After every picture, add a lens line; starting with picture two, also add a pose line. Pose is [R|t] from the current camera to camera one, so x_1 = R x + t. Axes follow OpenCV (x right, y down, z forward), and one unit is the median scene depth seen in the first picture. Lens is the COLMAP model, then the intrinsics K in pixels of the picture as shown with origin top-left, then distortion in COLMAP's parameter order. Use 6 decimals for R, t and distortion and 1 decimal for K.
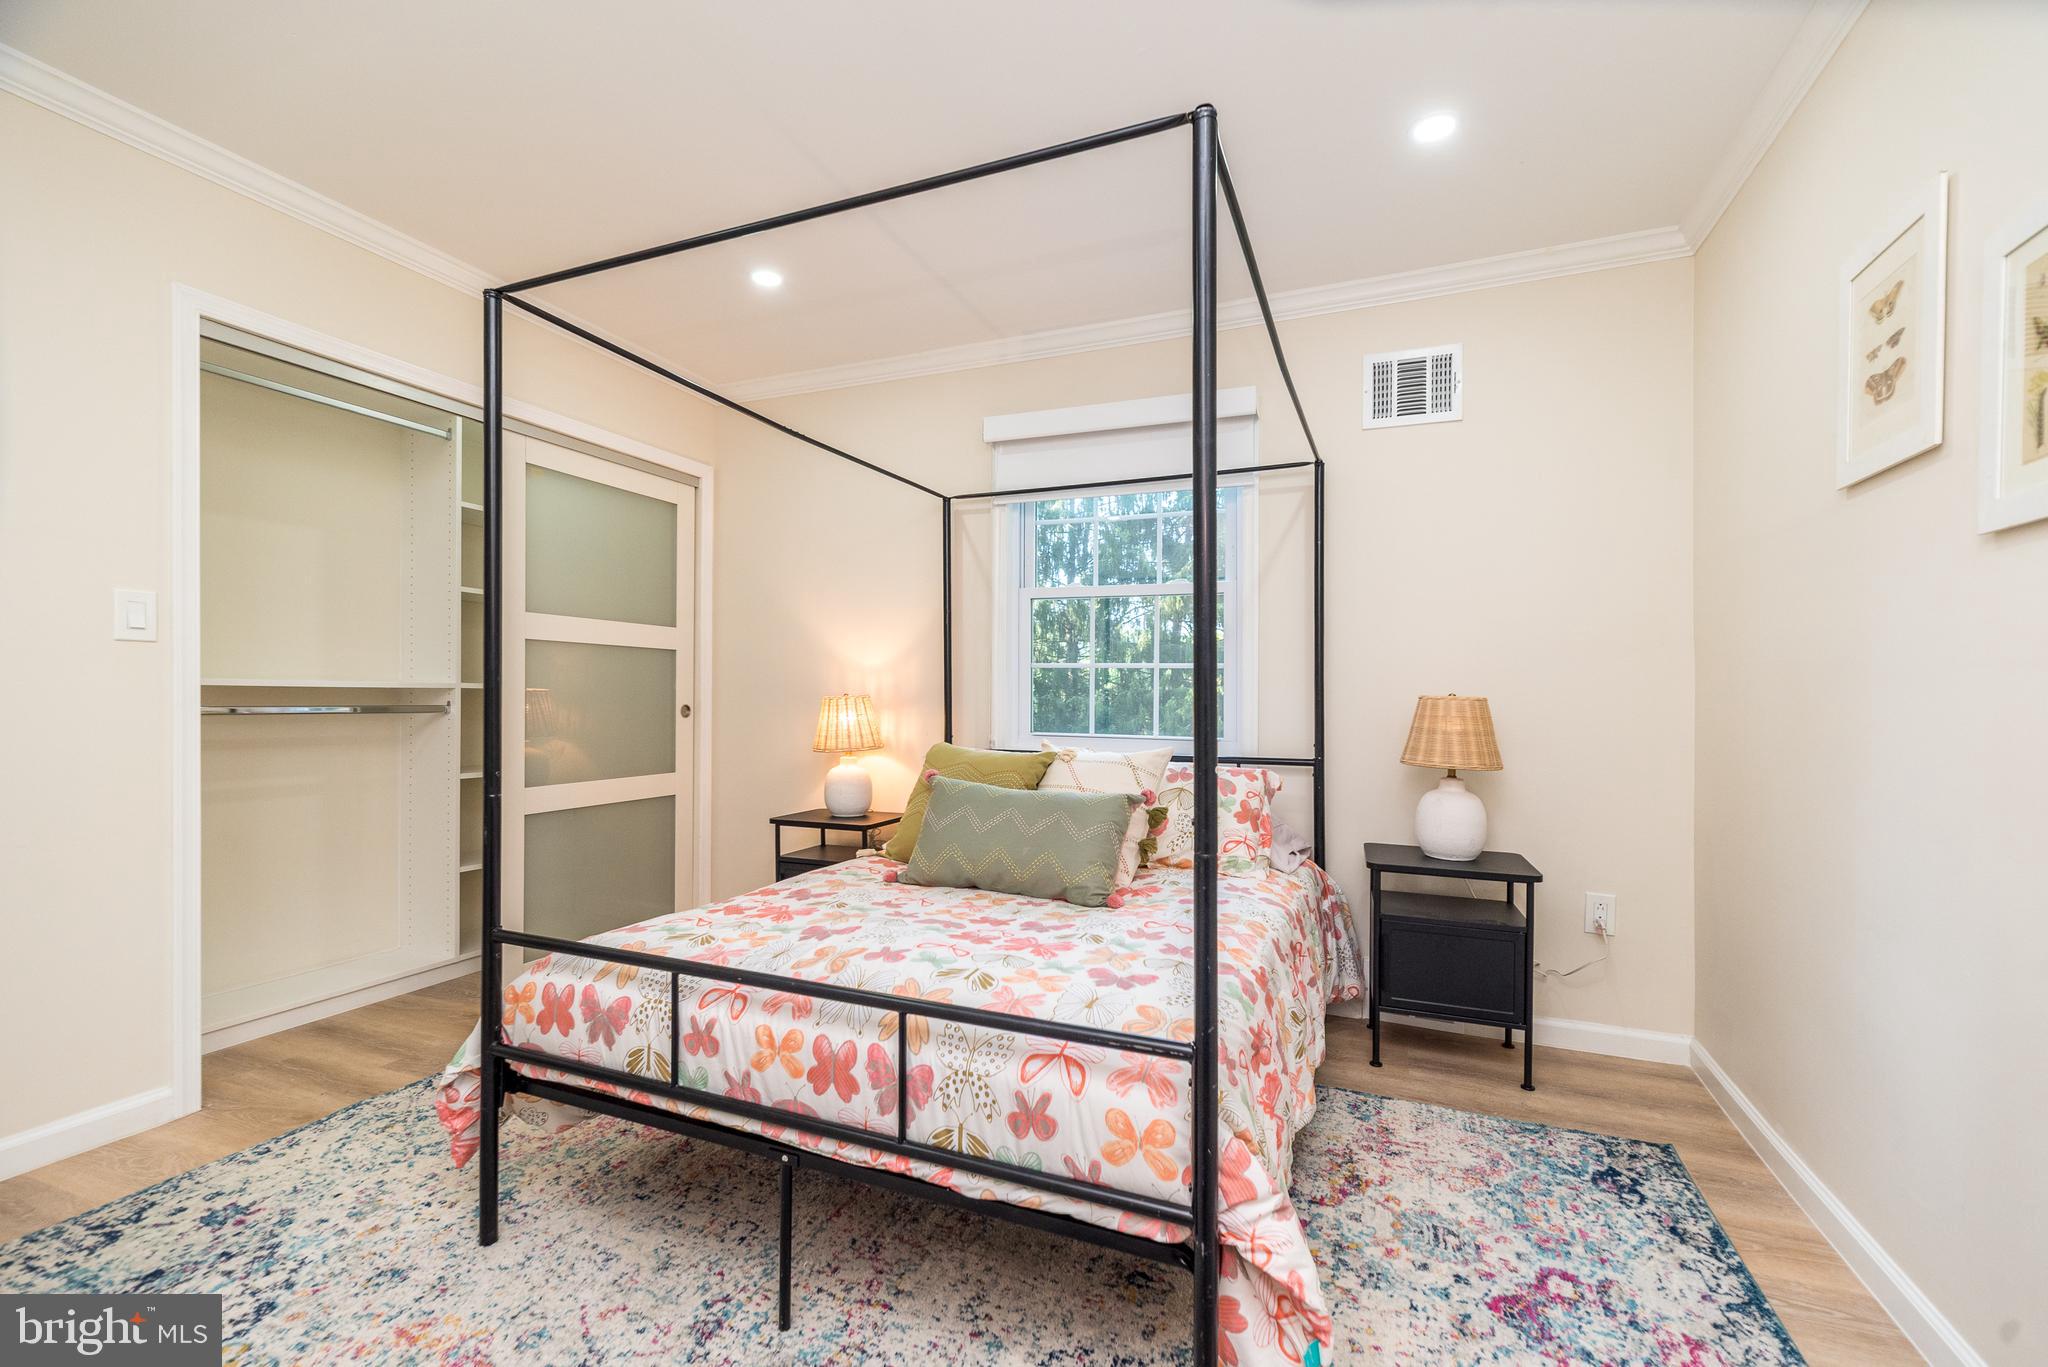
lens RADIAL K [[854.3, 0, 1024.0], [0, 854.3, 683.5], [0, 0, 1]] dist [0.009577, 0.000185]
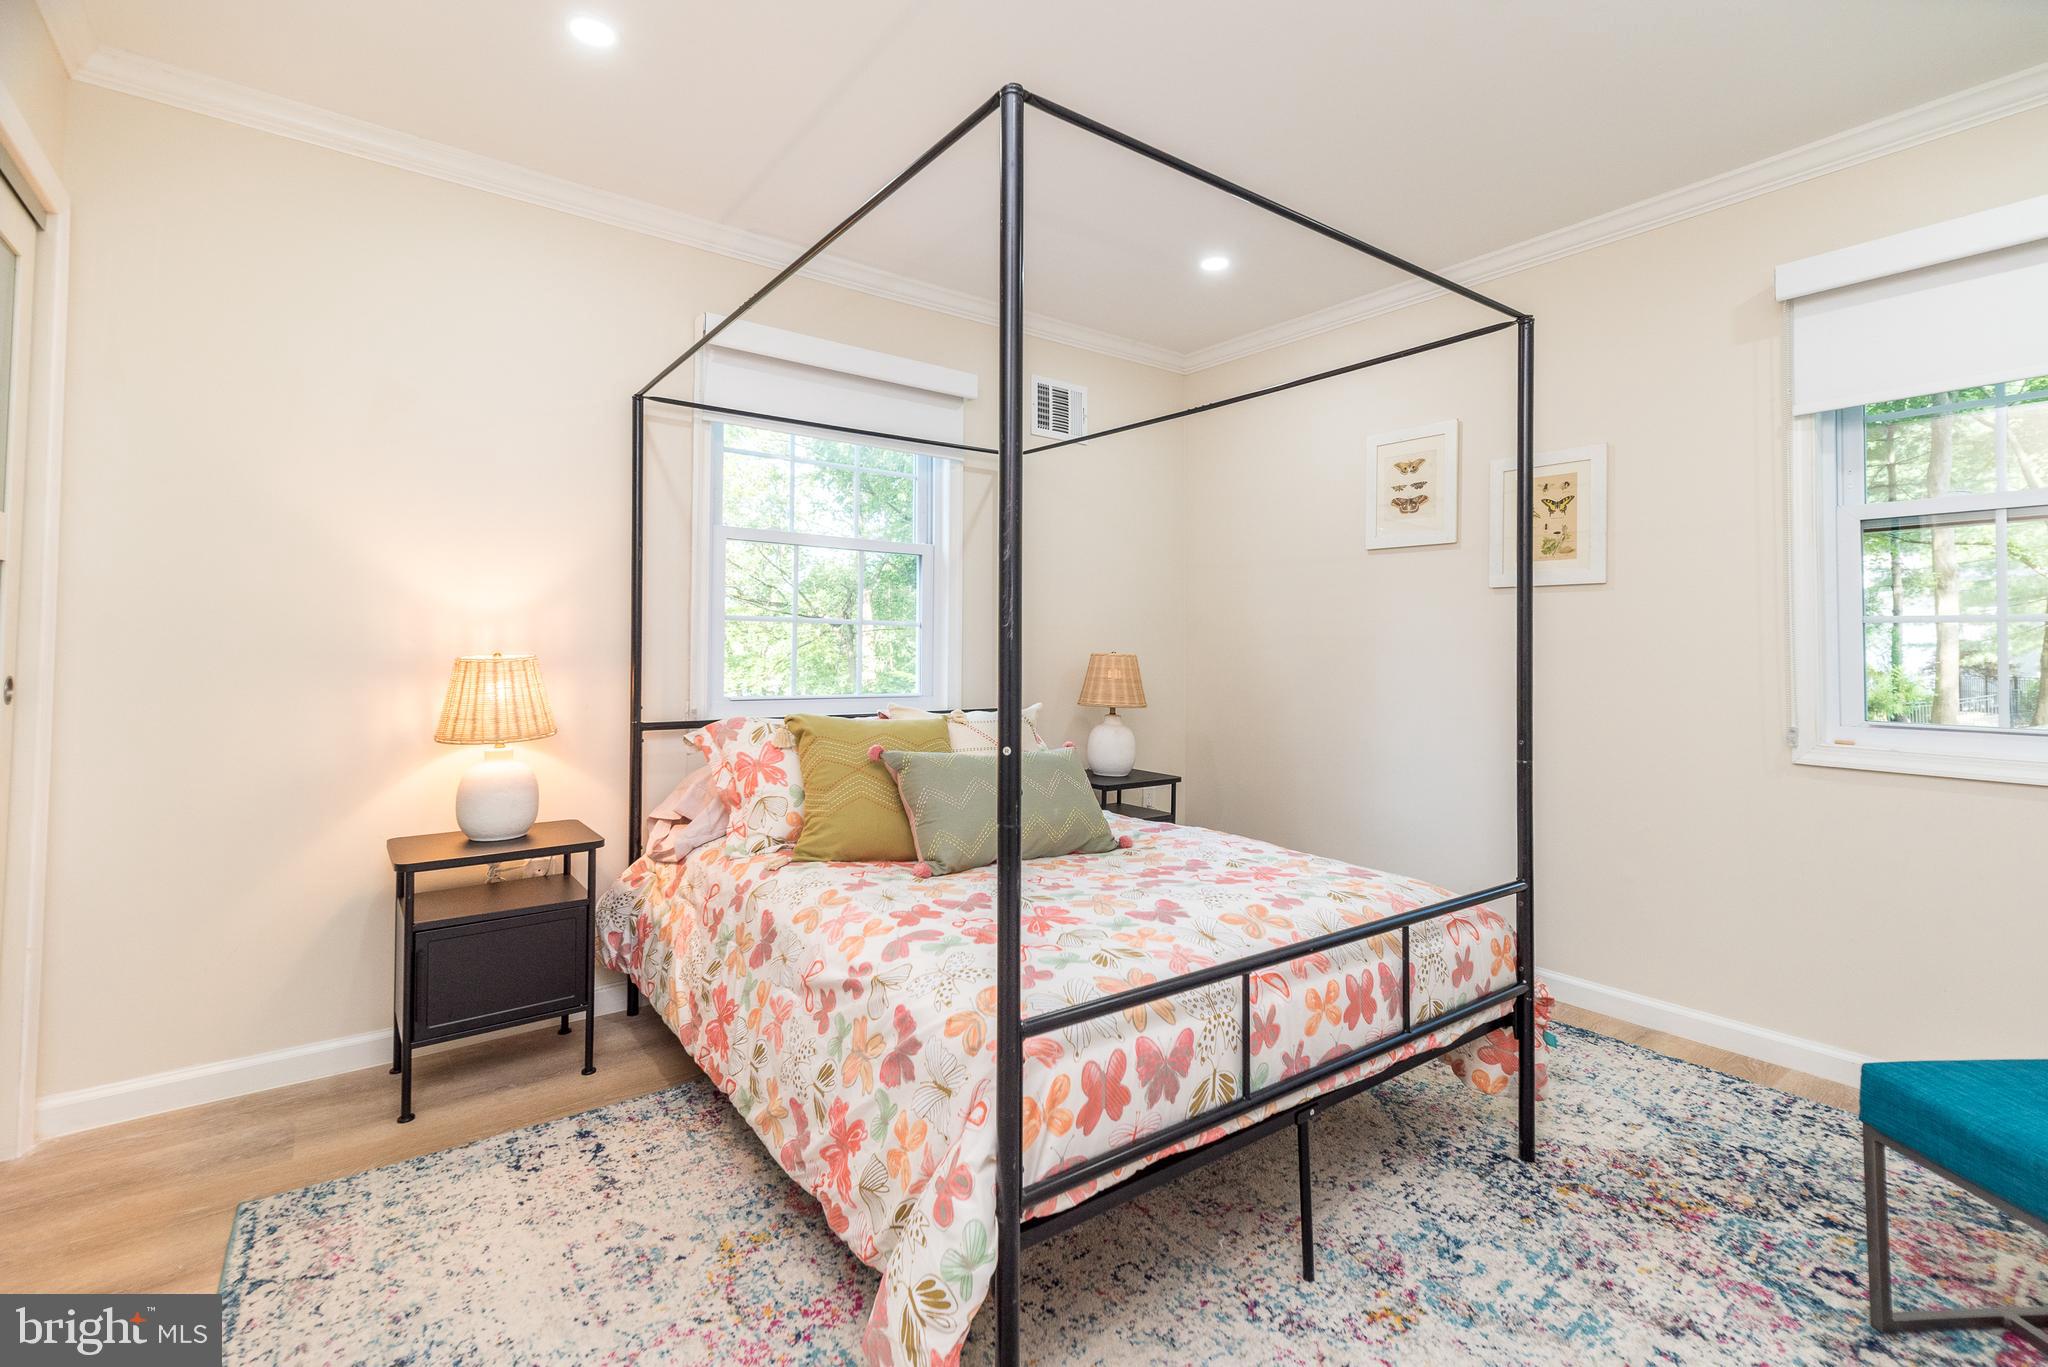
lens RADIAL K [[946.5, 0, 1027.0], [0, 946.5, 603.0], [0, 0, 1]] dist [0.021056, 0.000062]
pose [[0.508162, 0.037778, 0.860433, -1.368685], [-0.005430, 0.999158, -0.040662, -0.020769], [-0.861244, 0.015990, 0.507939, 0.641418]]
